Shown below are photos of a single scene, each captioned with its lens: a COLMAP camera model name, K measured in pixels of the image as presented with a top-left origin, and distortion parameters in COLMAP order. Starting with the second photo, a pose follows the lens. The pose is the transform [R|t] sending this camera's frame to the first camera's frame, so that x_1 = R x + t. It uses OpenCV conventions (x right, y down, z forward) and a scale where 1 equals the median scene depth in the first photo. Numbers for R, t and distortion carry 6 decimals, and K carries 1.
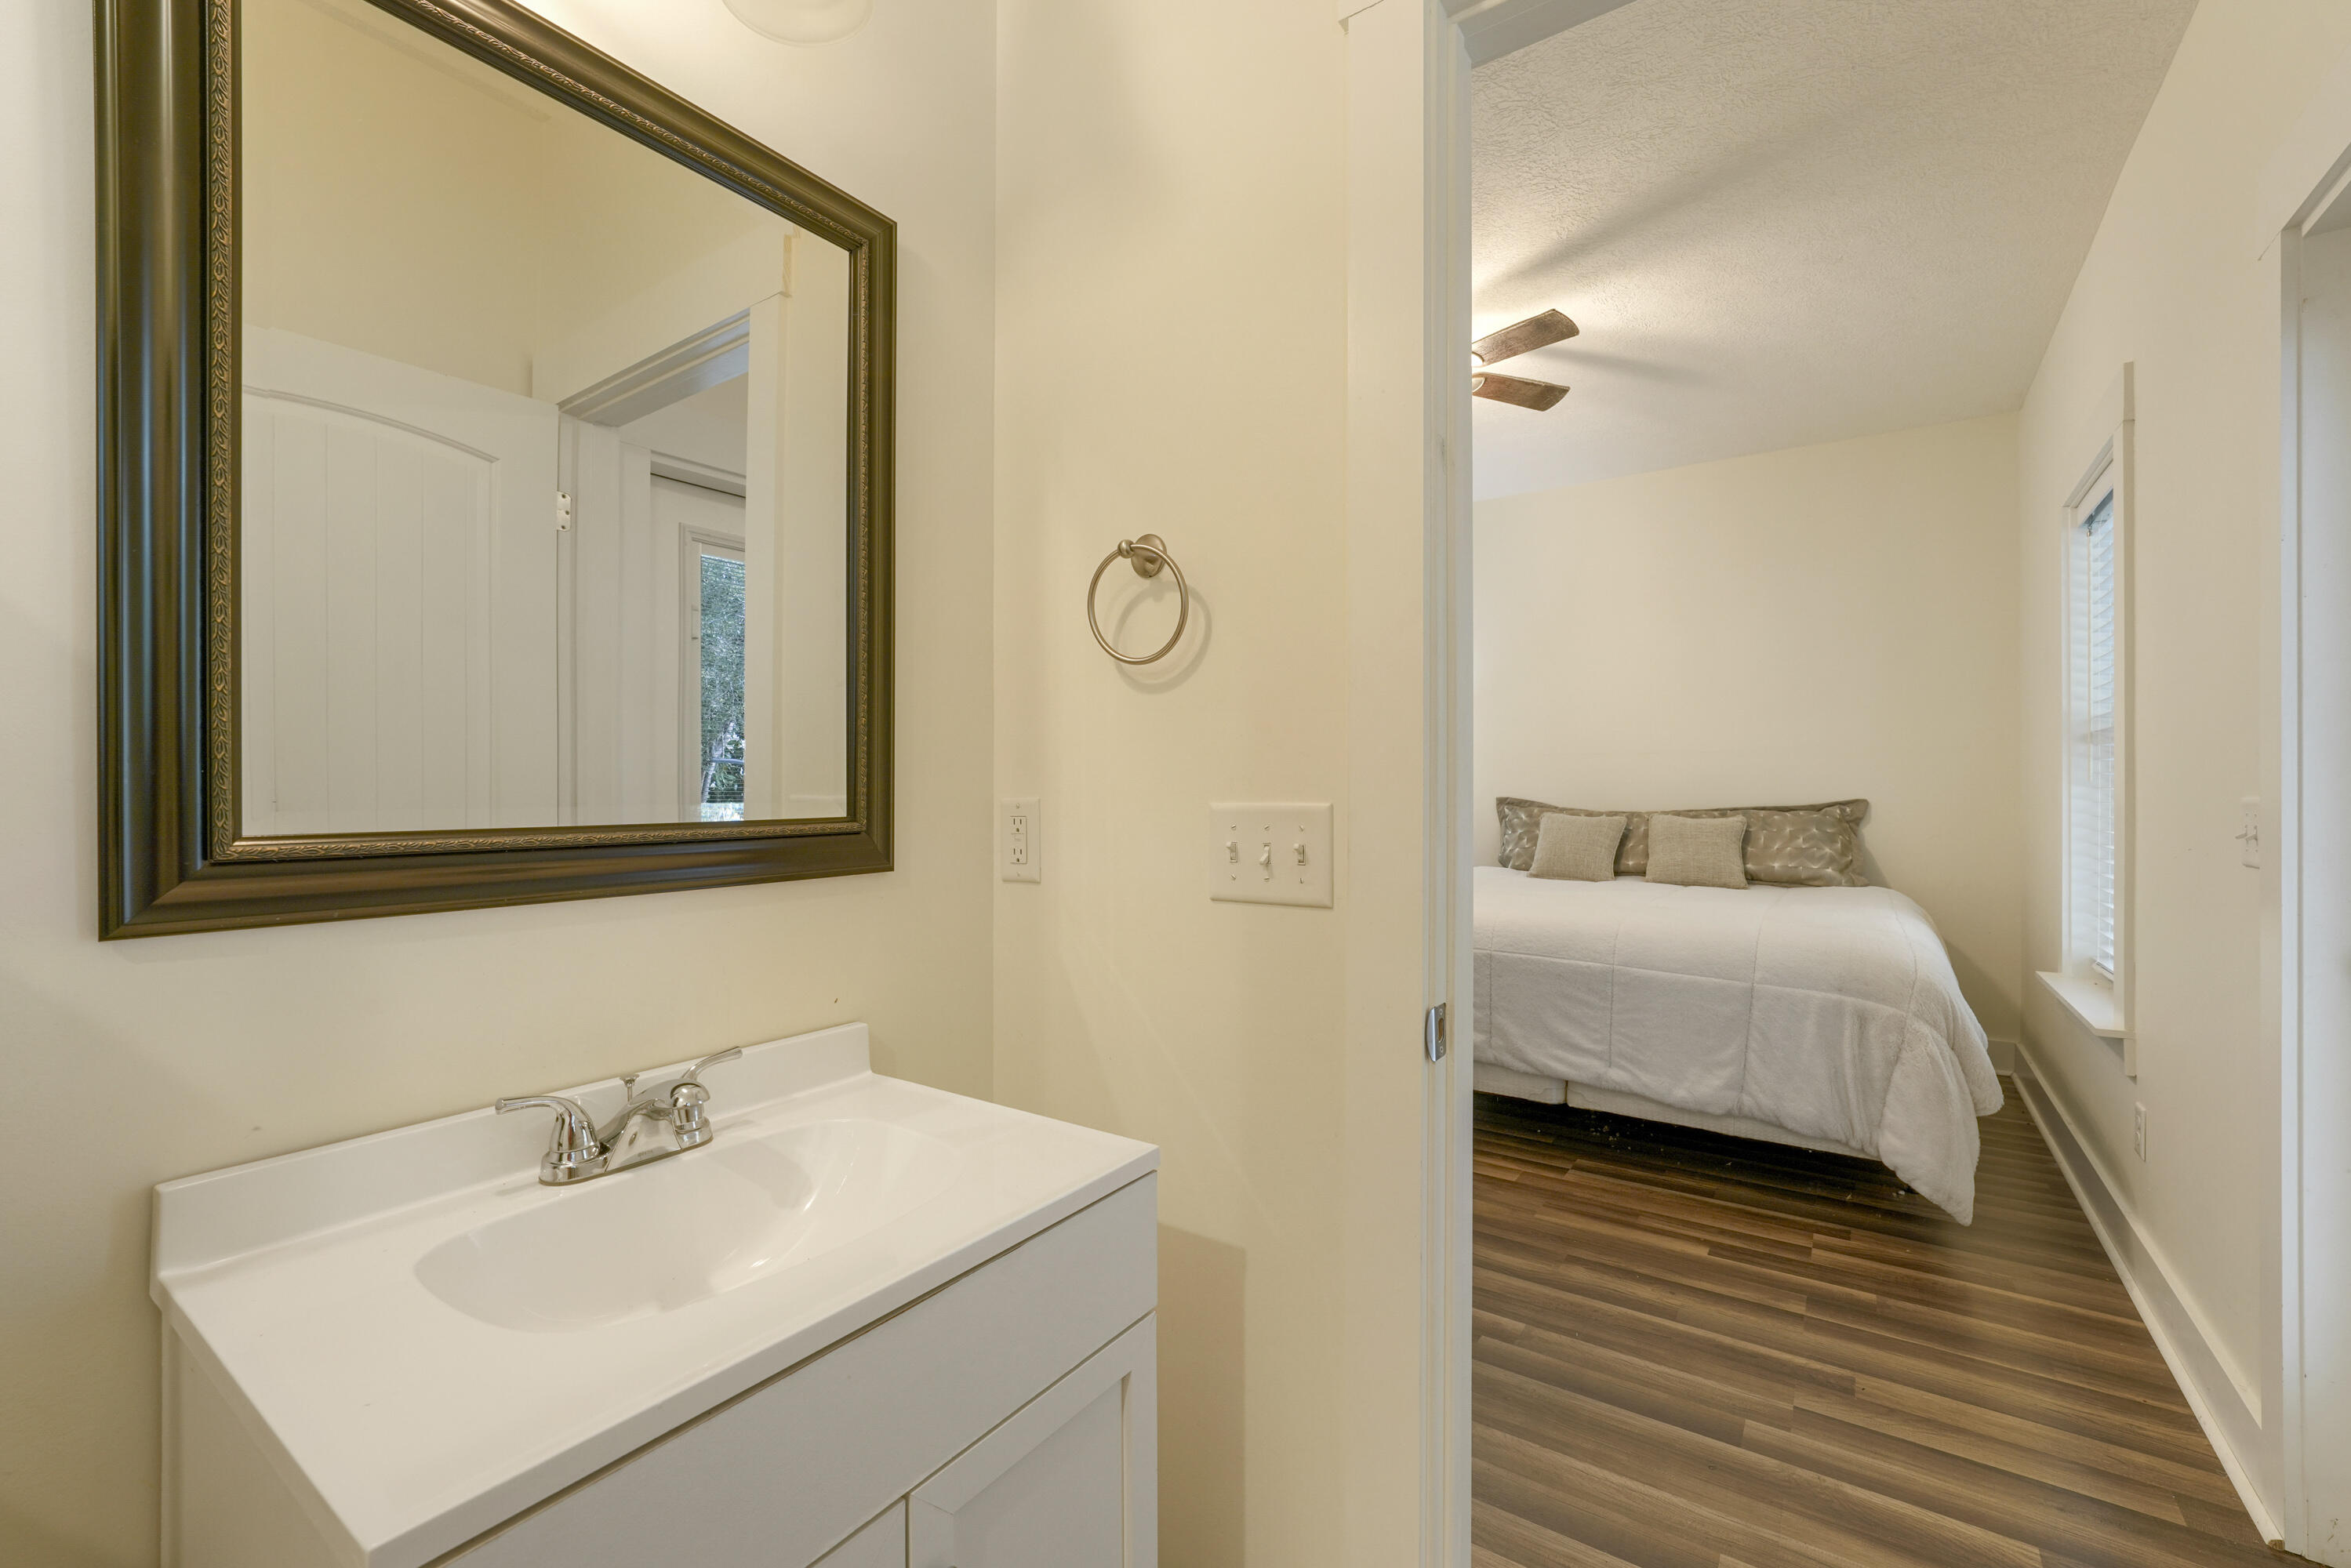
lens RADIAL K [[998.8, 0, 1228.3], [0, 998.8, 786.7], [0, 0, 1]] dist [-0.000841, -0.019435]
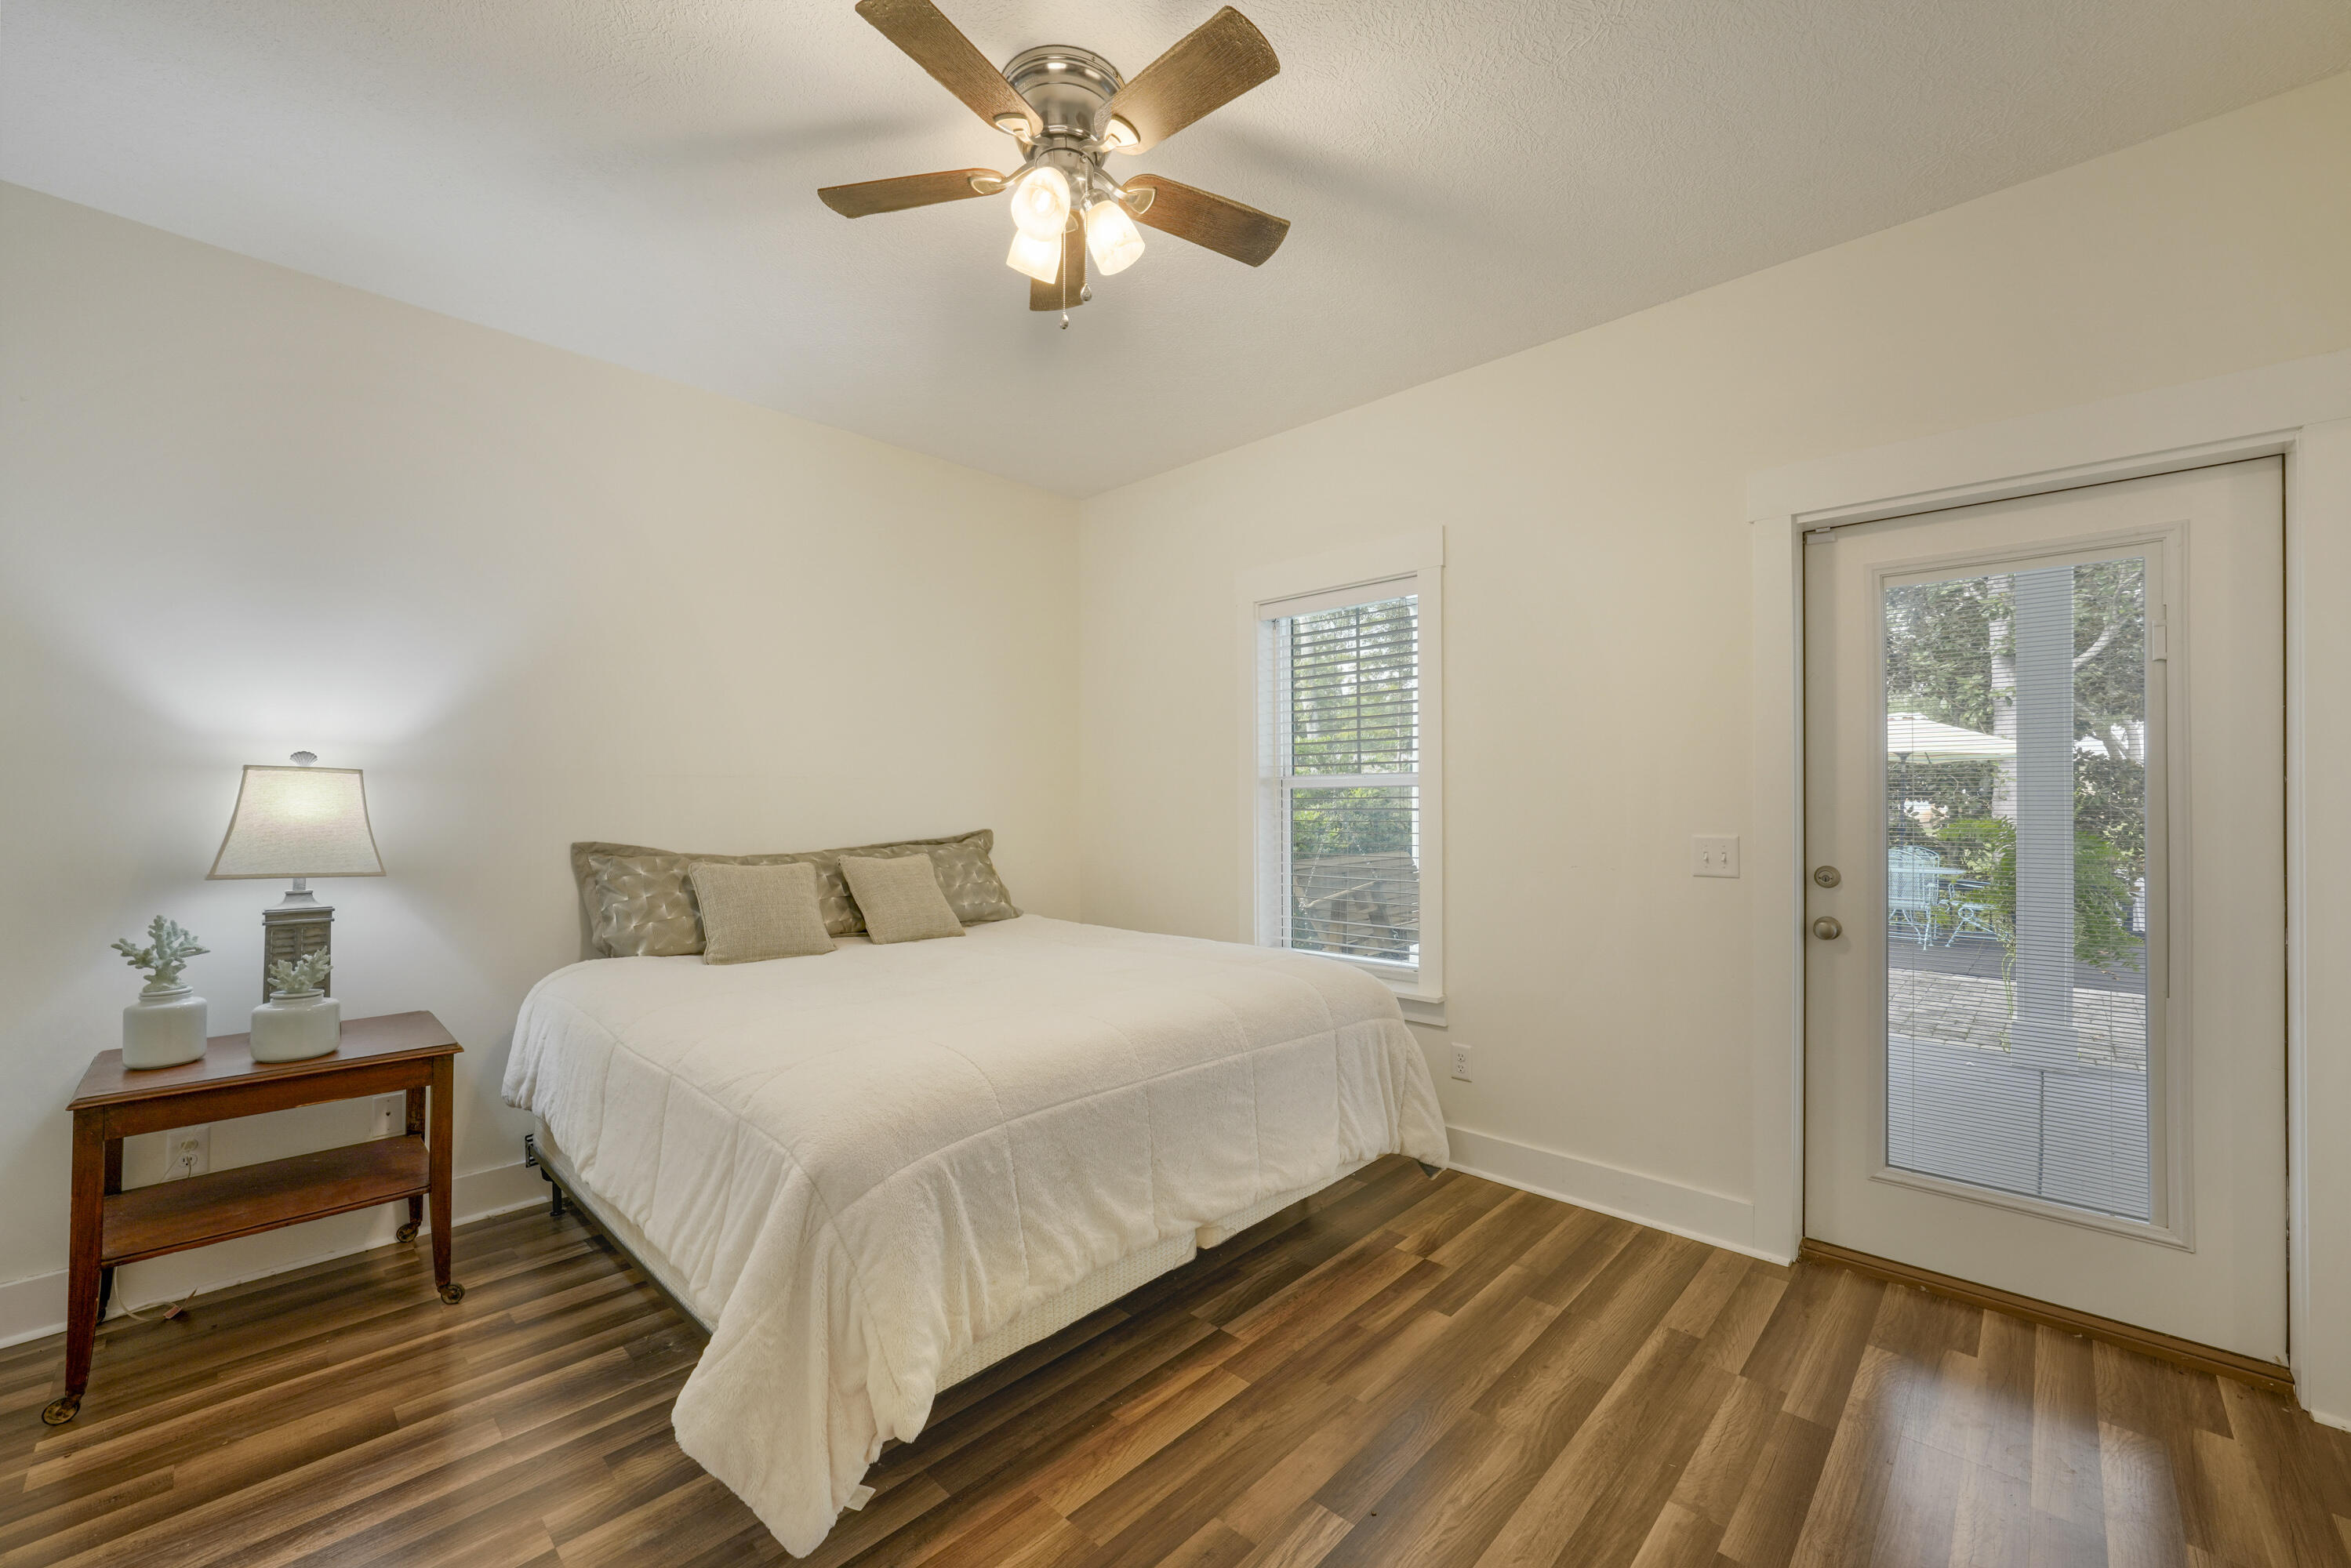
lens RADIAL K [[925.6, 0, 1197.0], [0, 925.6, 787.1], [0, 0, 1]] dist [-0.018016, 0.004877]
pose [[0.167713, 0.010606, 0.985779, -0.265354], [-0.001852, 0.999944, -0.010443, -0.021678], [-0.985834, -0.000074, 0.167723, 0.644066]]
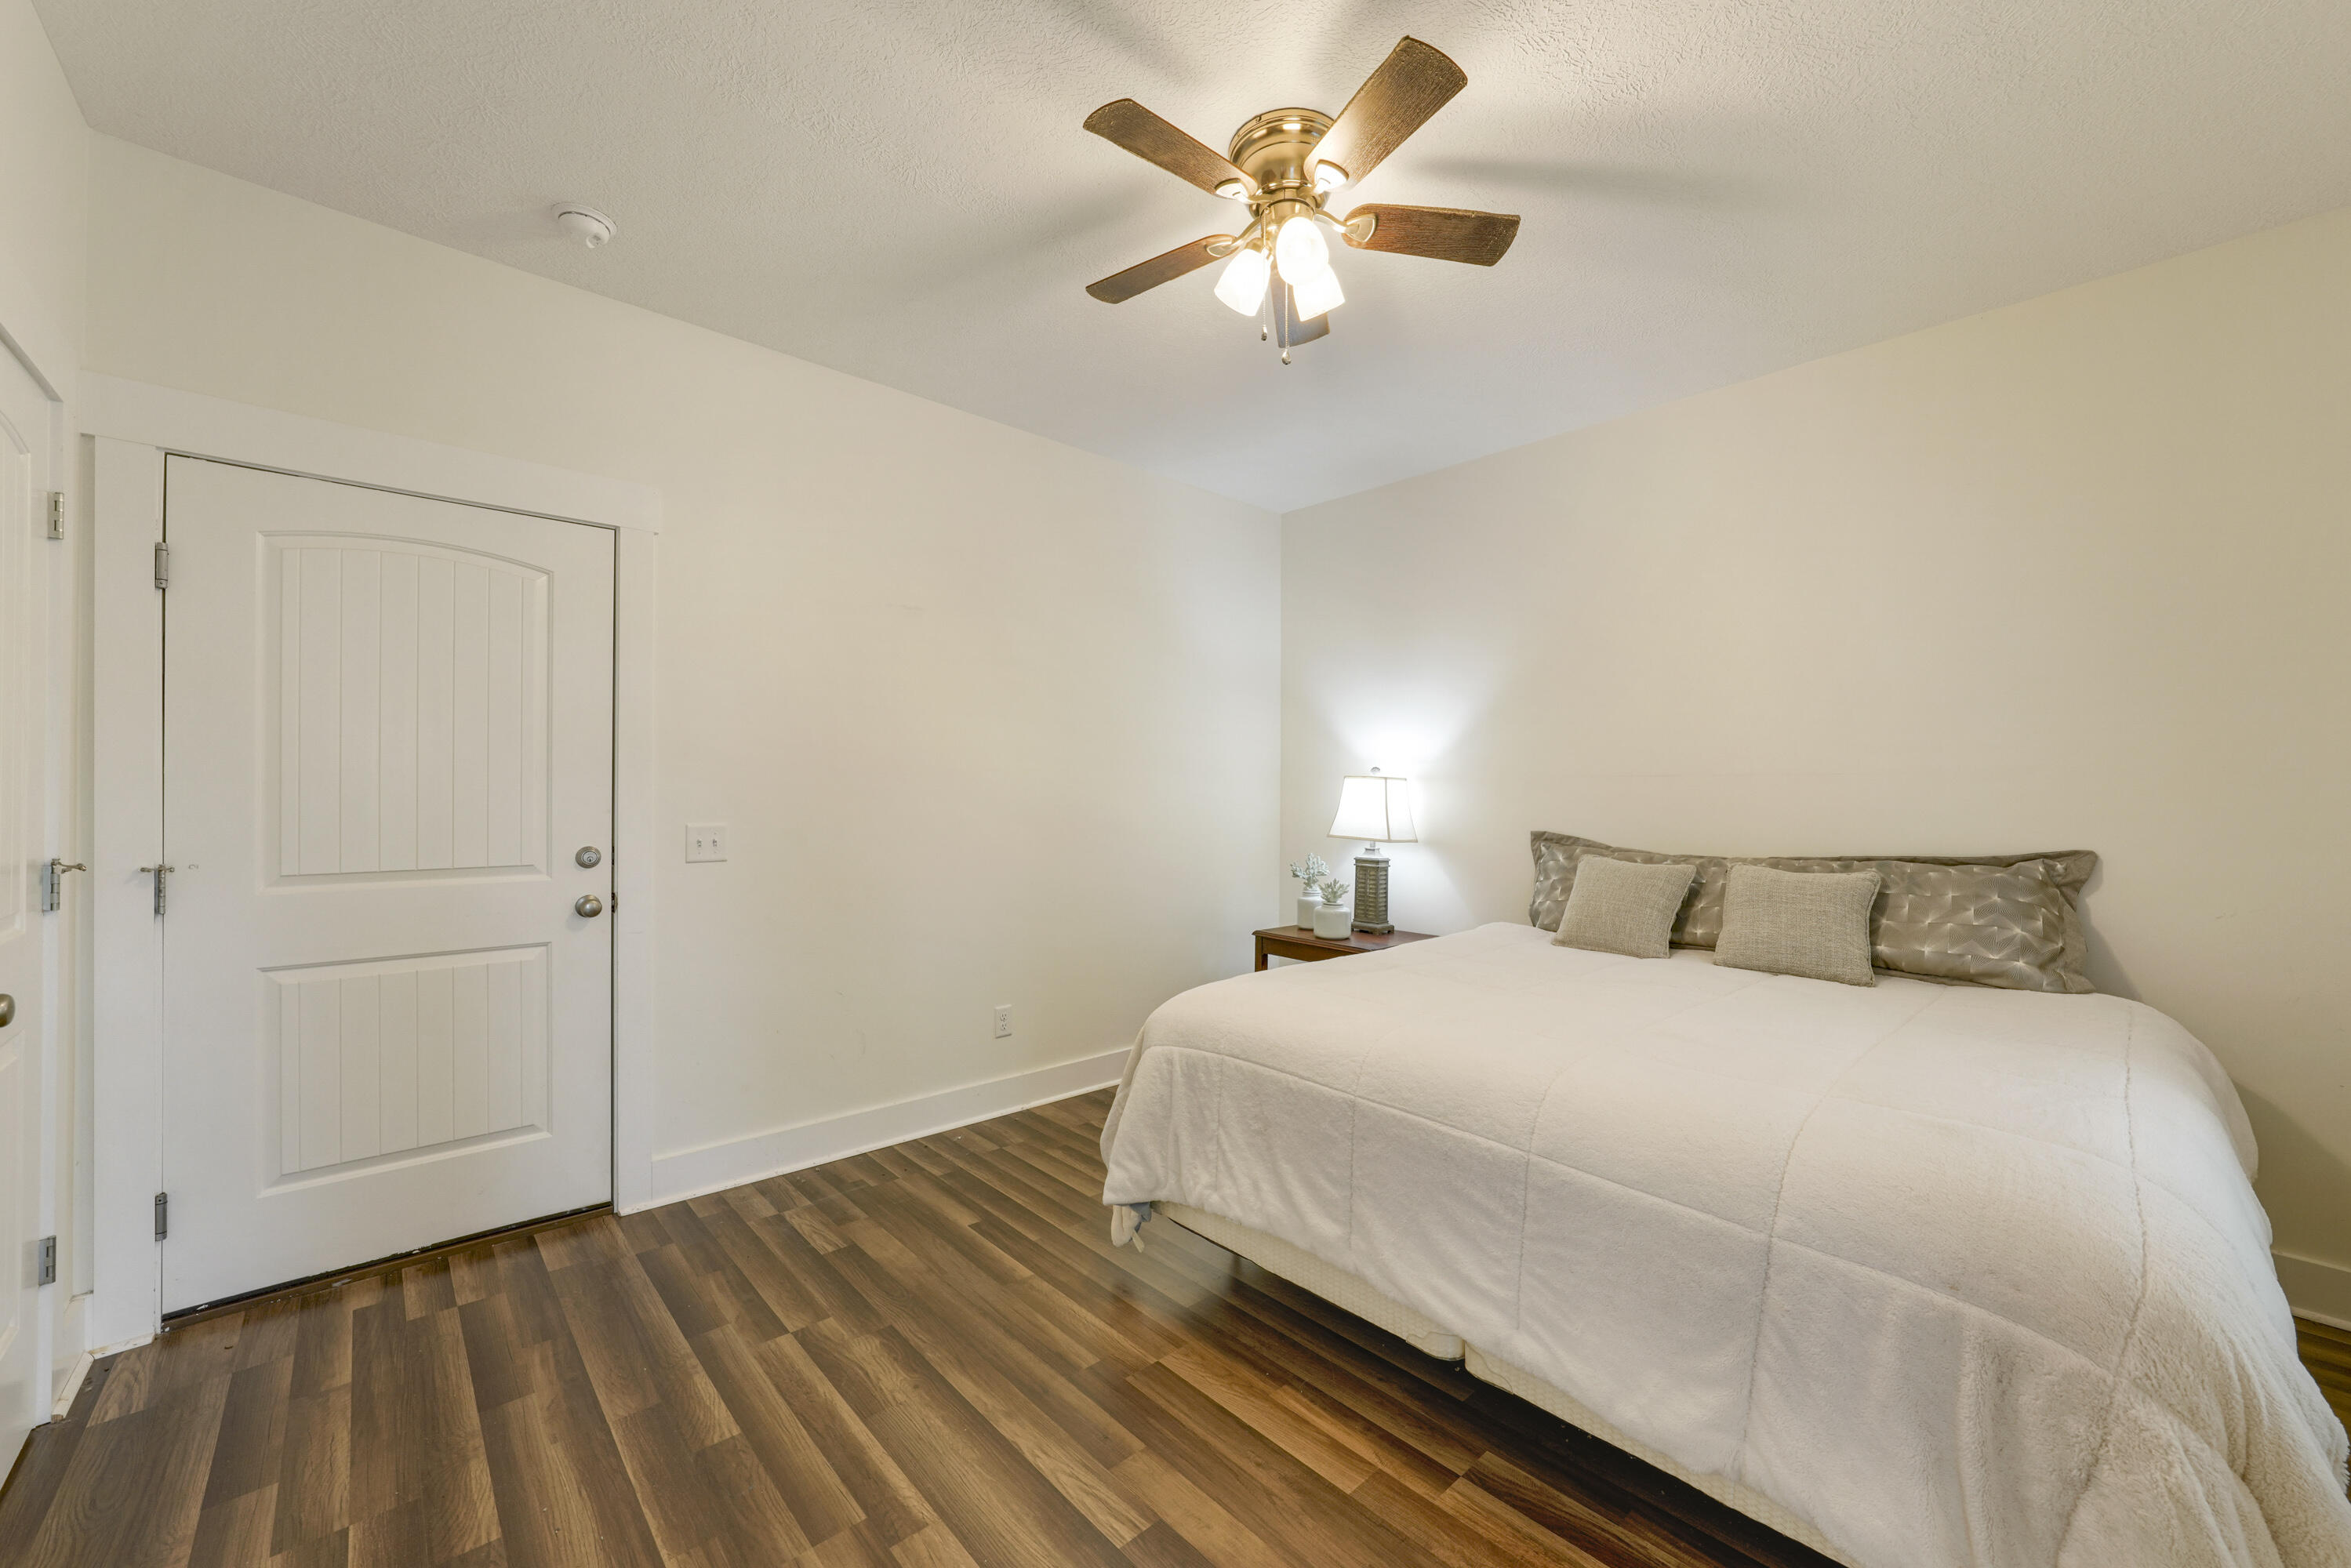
lens RADIAL K [[925.6, 0, 1197.0], [0, 925.6, 787.1], [0, 0, 1]] dist [-0.018016, 0.004877]
pose [[0.971221, 0.005733, -0.238112, 0.227614], [-0.006966, 0.999966, -0.004339, -0.022124], [0.238079, 0.005873, 0.971228, 0.301782]]
